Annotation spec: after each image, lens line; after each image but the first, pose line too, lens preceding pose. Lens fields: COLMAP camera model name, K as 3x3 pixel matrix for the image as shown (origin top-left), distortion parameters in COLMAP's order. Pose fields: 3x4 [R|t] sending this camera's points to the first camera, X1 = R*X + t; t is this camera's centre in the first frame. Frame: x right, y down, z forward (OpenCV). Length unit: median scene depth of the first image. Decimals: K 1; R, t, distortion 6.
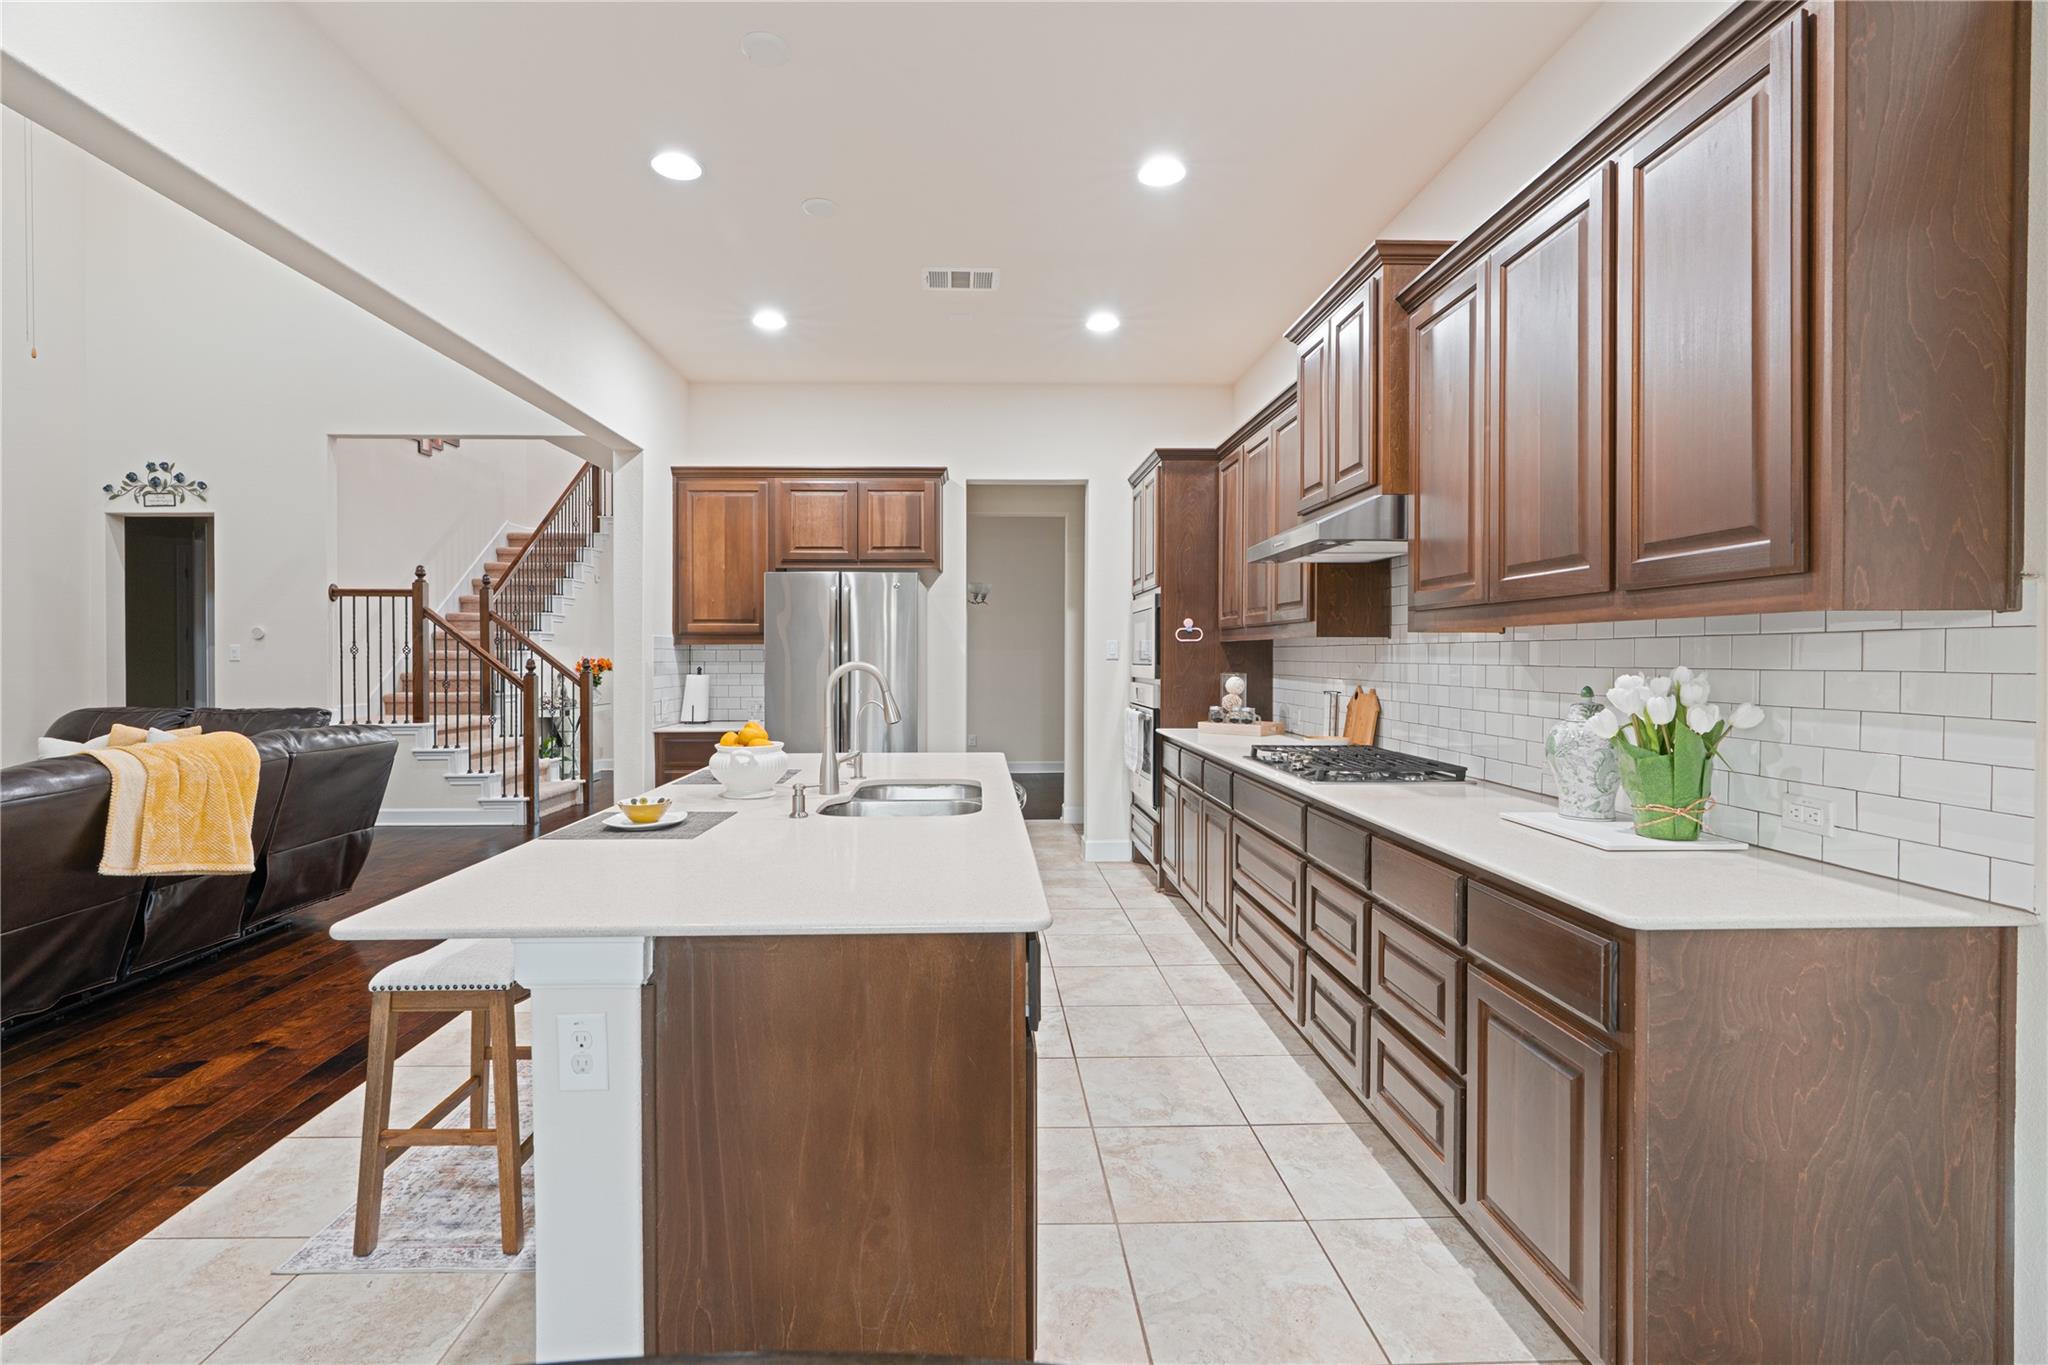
lens RADIAL K [[929.8, 0, 1019.1], [0, 929.8, 667.3], [0, 0, 1]] dist [-0.001291, 0.000934]
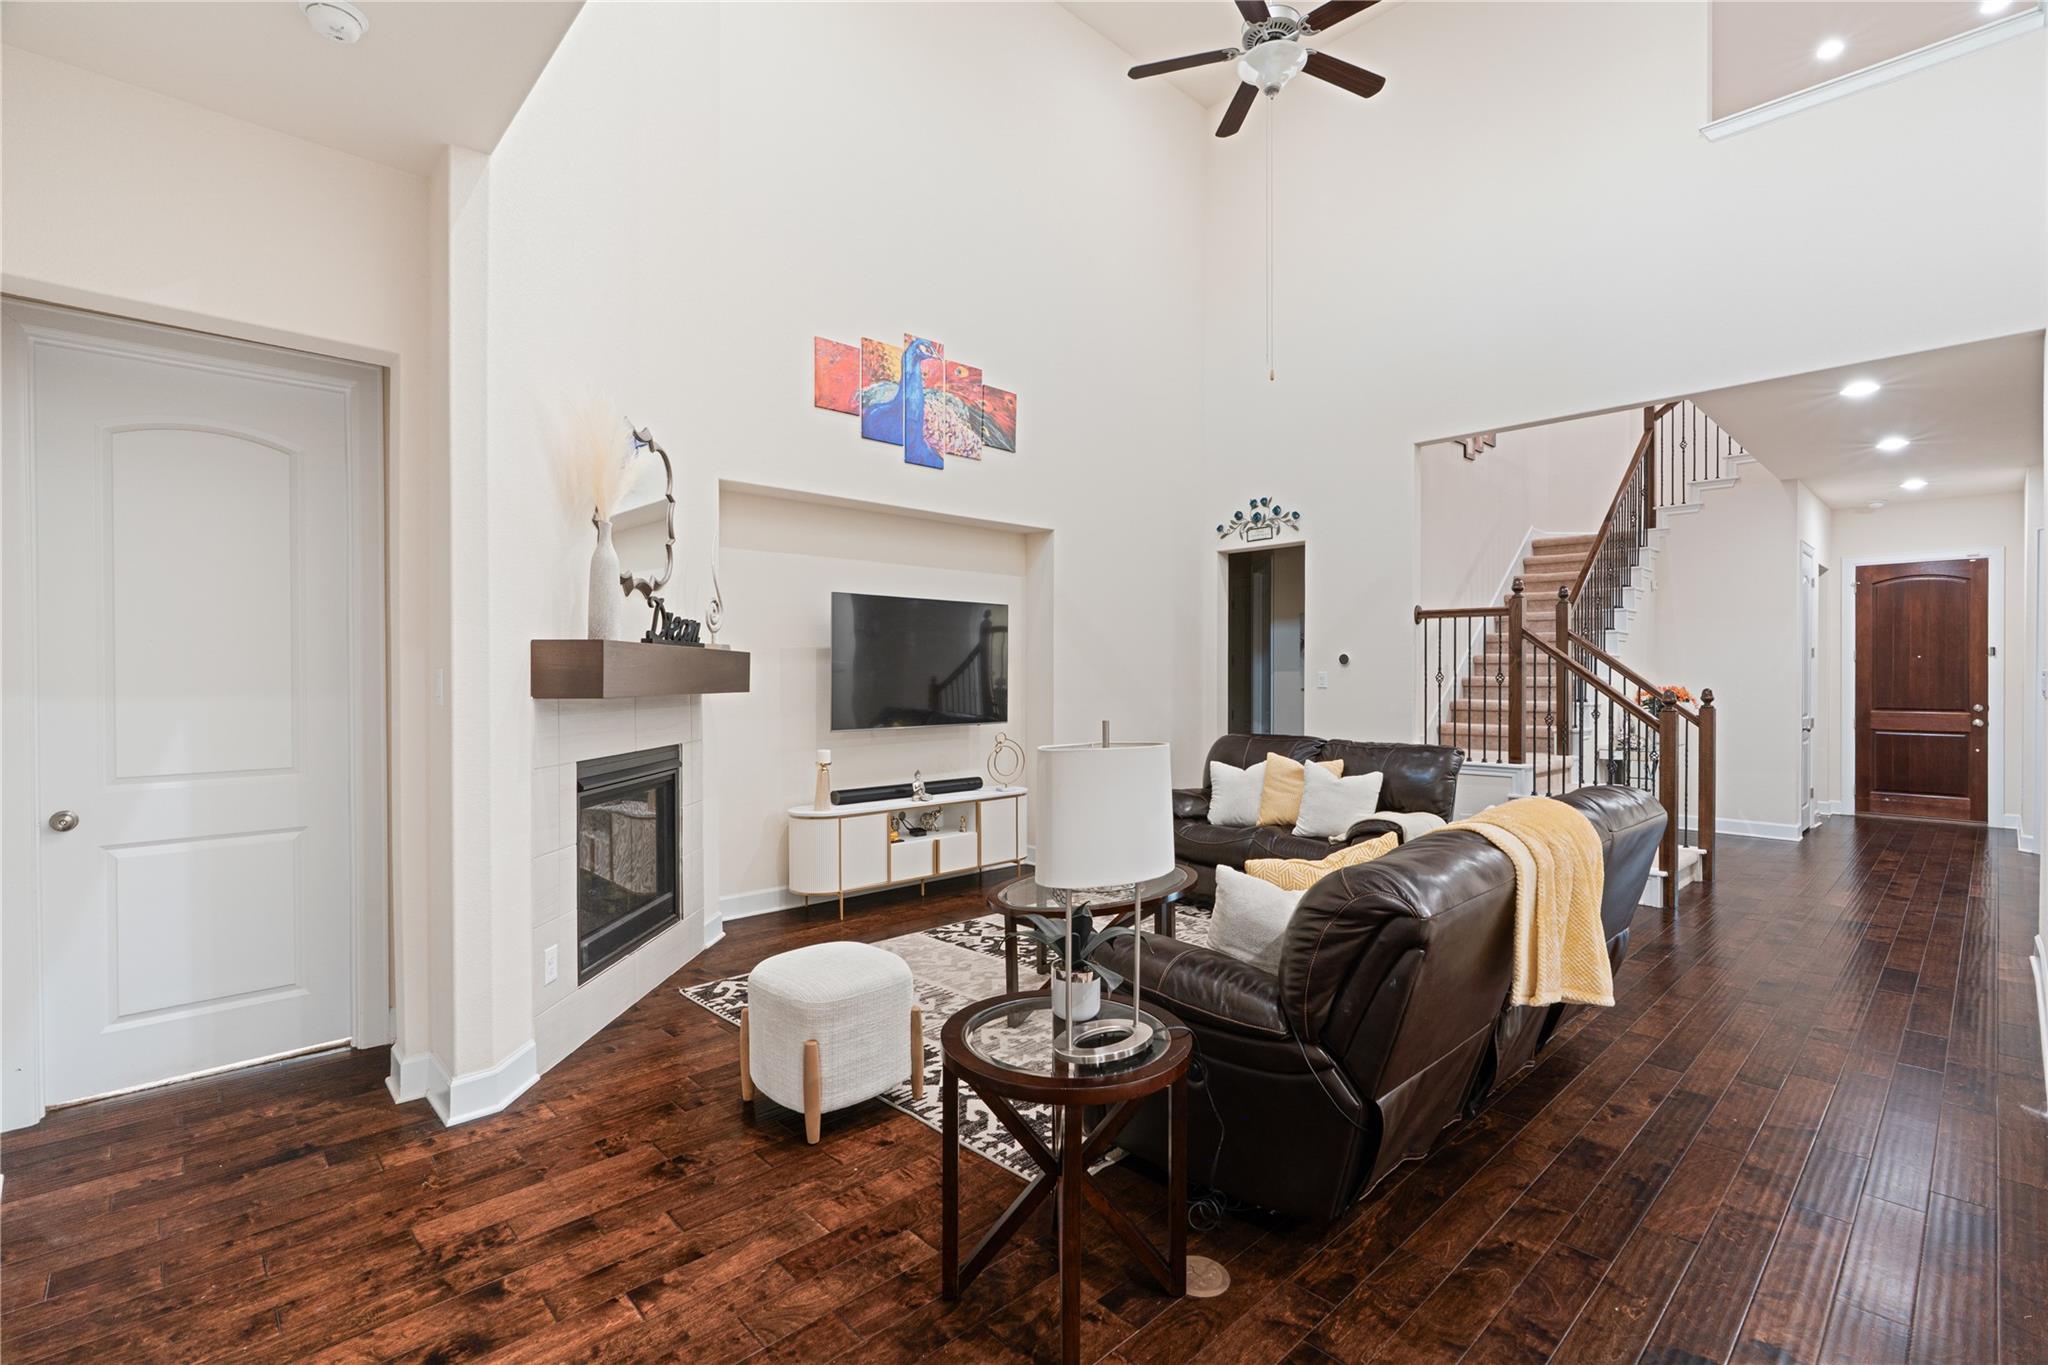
lens RADIAL K [[929.8, 0, 1035.9], [0, 929.8, 664.8], [0, 0, 1]] dist [-0.001291, 0.000934]
pose [[0.673606, -0.007327, -0.739054, -0.449599], [-0.010011, 0.999769, -0.019036, -0.013765], [0.739023, 0.020221, 0.673377, 0.152209]]
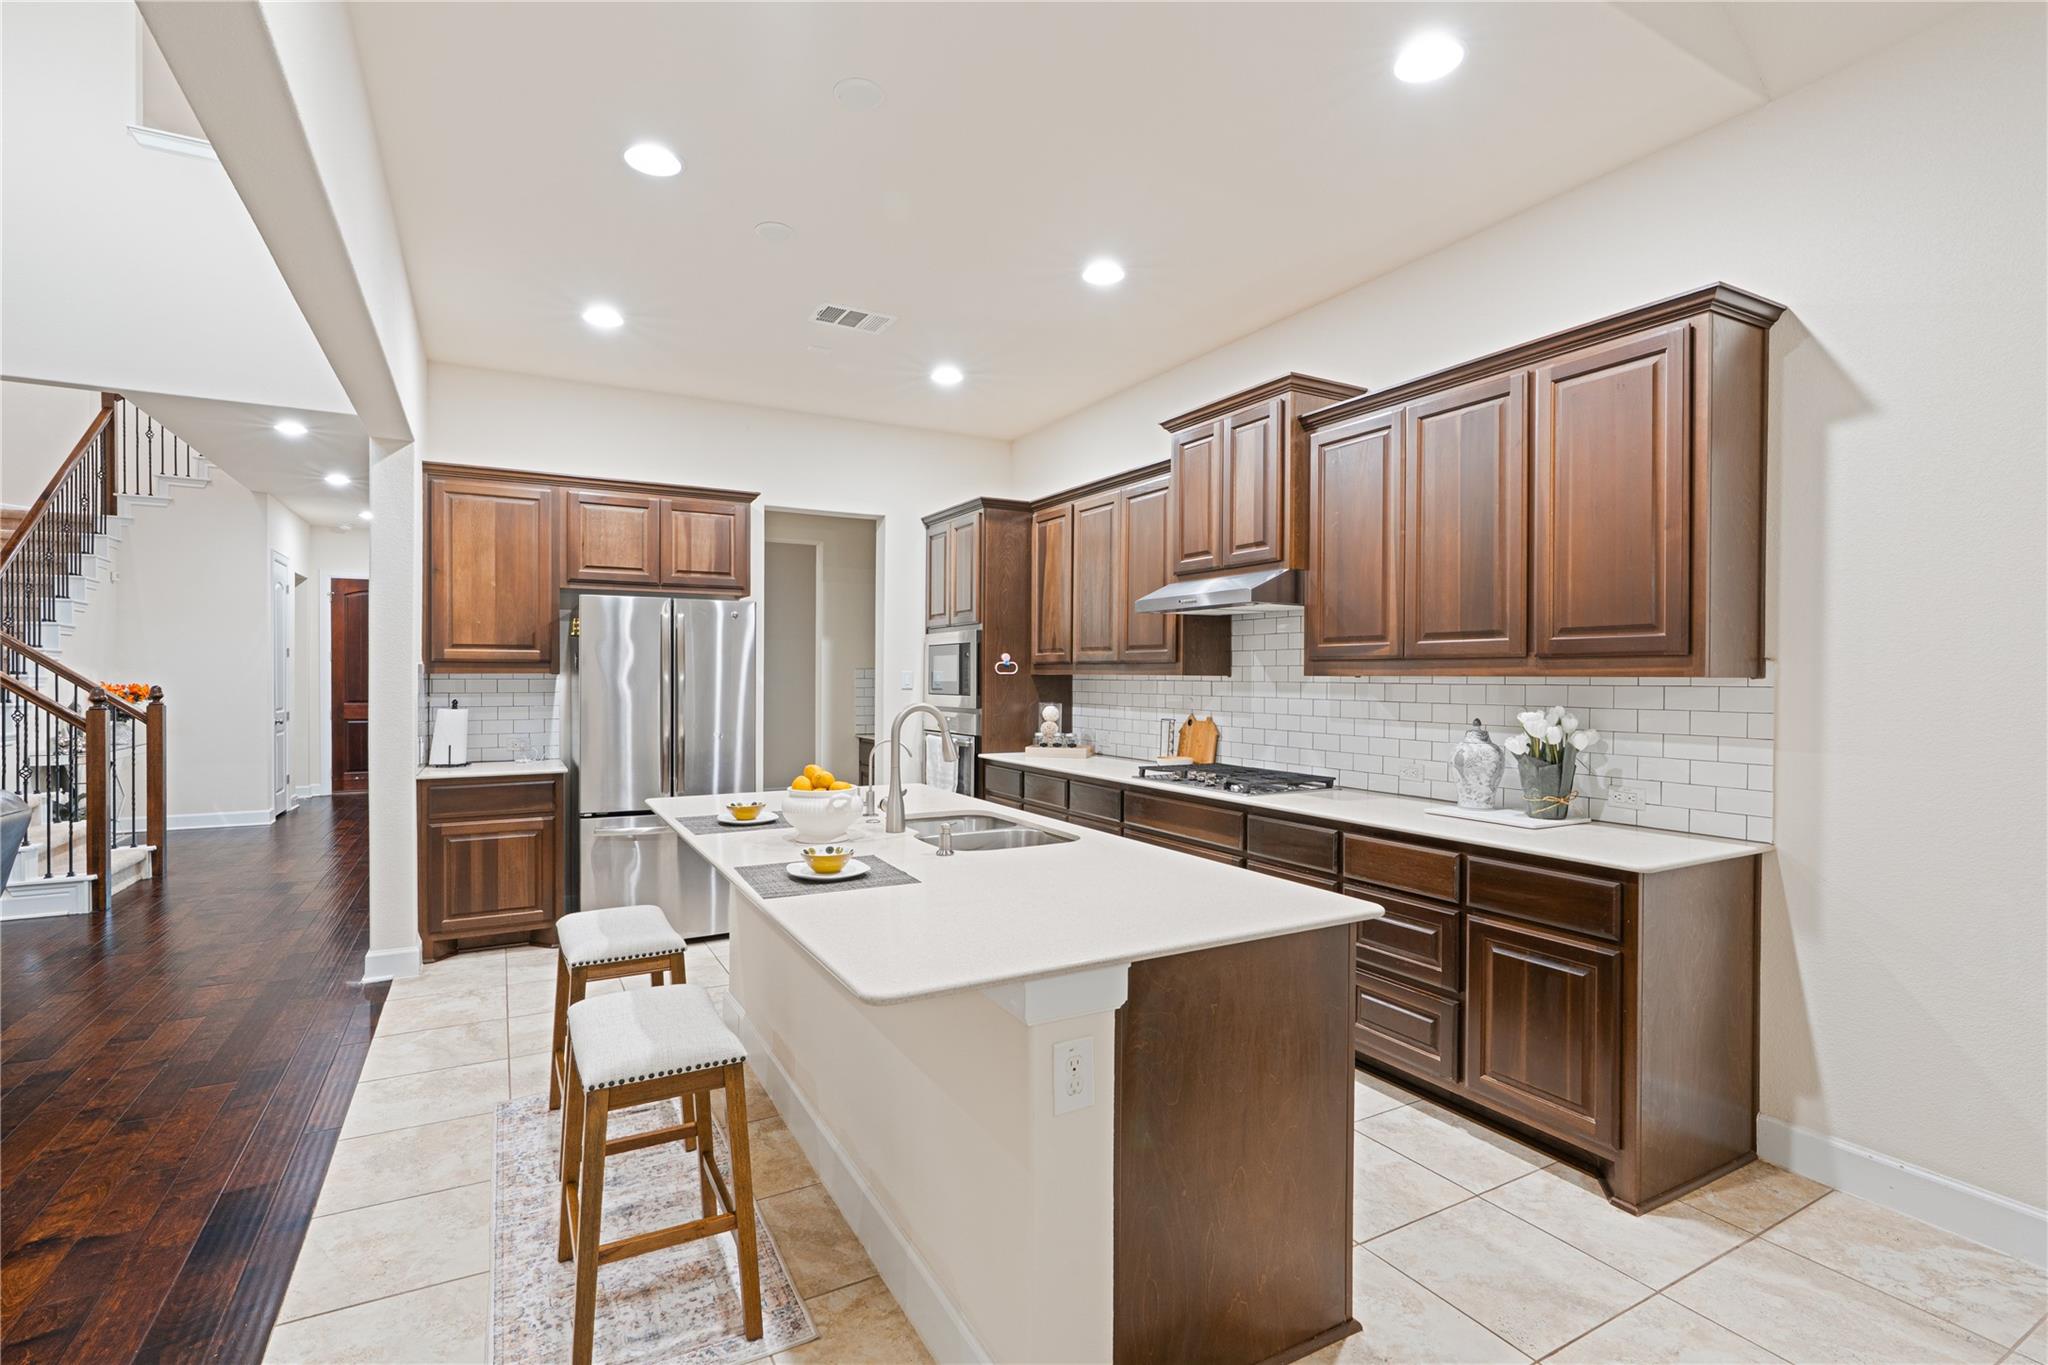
lens RADIAL K [[929.8, 0, 1003.5], [0, 929.8, 687.9], [0, 0, 1]] dist [-0.001291, 0.000934]
pose [[0.890024, -0.002046, 0.455909, -0.320788], [0.000973, 0.999996, 0.002588, -0.014336], [-0.455912, -0.001860, 0.890023, 0.018989]]
